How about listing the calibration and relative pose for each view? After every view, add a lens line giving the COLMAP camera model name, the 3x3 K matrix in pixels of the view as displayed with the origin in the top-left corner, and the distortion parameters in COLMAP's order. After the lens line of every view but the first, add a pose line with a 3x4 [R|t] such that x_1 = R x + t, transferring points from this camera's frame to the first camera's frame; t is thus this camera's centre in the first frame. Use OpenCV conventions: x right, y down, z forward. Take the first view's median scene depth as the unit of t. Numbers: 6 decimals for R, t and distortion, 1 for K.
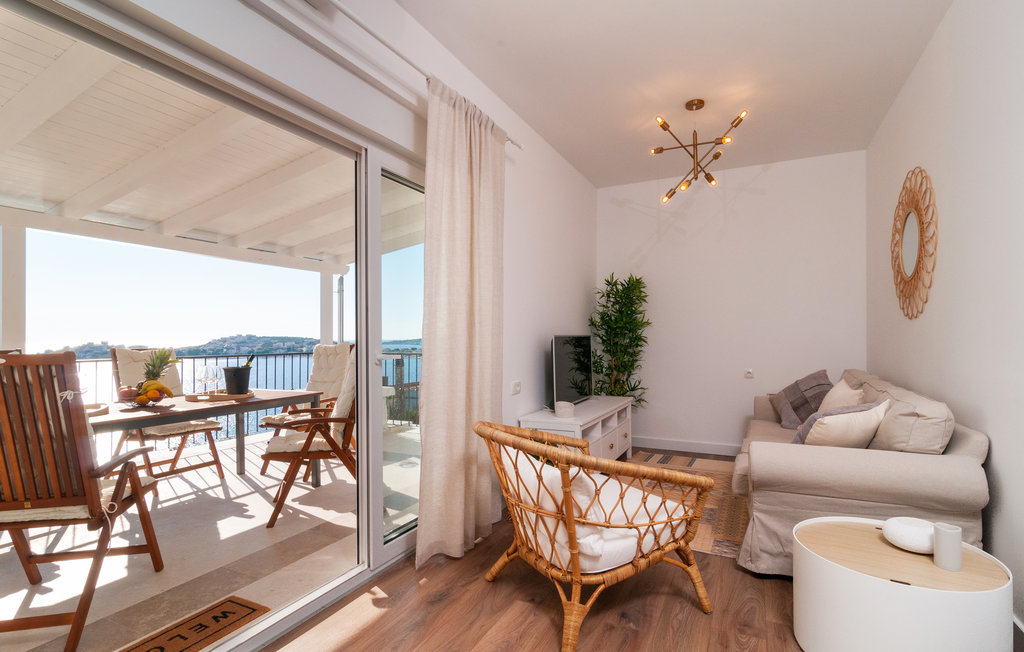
lens RADIAL K [[492.3, 0, 513.1], [0, 492.3, 337.5], [0, 0, 1]] dist [0.000895, 0.000545]
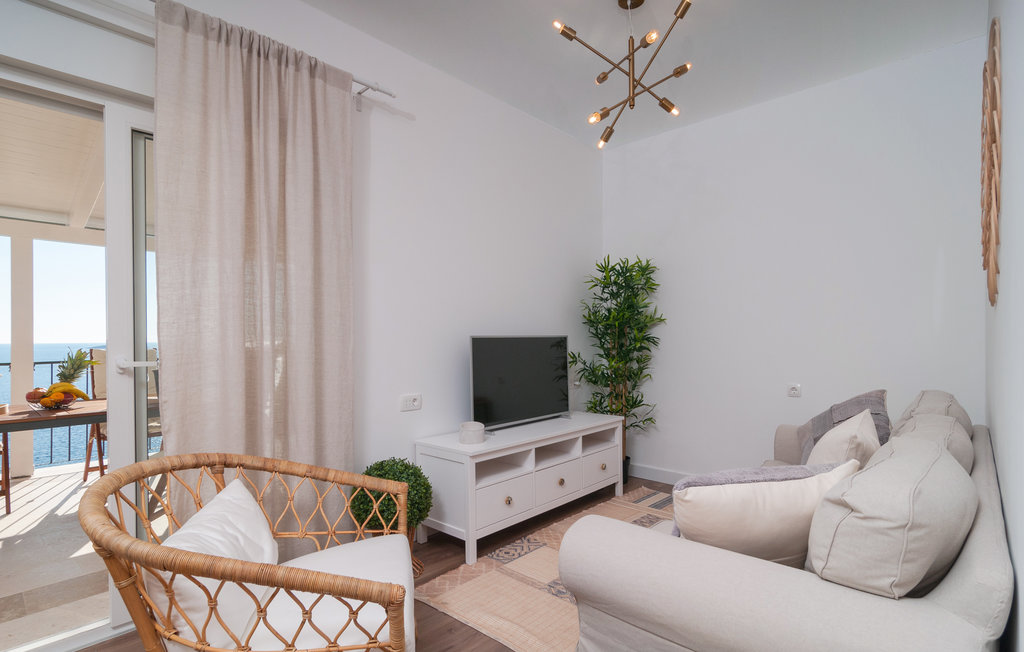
lens RADIAL K [[498.2, 0, 512.0], [0, 498.2, 342.0], [0, 0, 1]] dist [0.001430, 0.000181]
pose [[0.958109, 0.000122, -0.286405, 0.416321], [0.002315, 0.999964, 0.008169, -0.001822], [0.286395, -0.008490, 0.958074, 0.292301]]
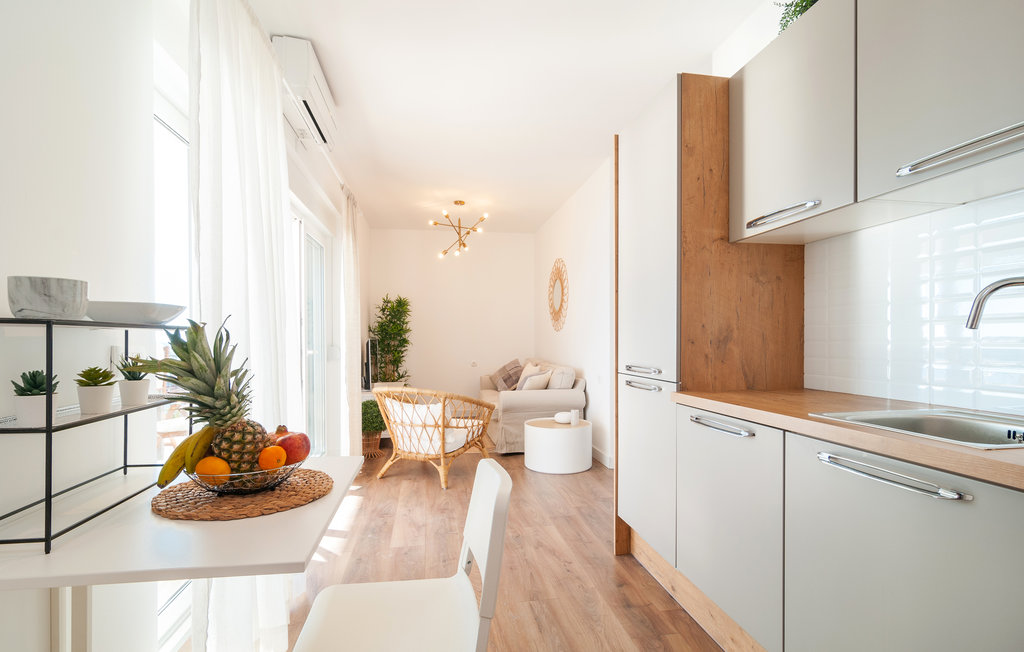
lens RADIAL K [[509.4, 0, 512.0], [0, 509.4, 326.0], [0, 0, 1]] dist [0.000395, 0.000168]
pose [[0.811353, 0.017666, 0.584289, -0.514205], [-0.001682, 0.999610, -0.027887, -0.000300], [-0.584553, 0.021643, 0.811066, -0.534144]]
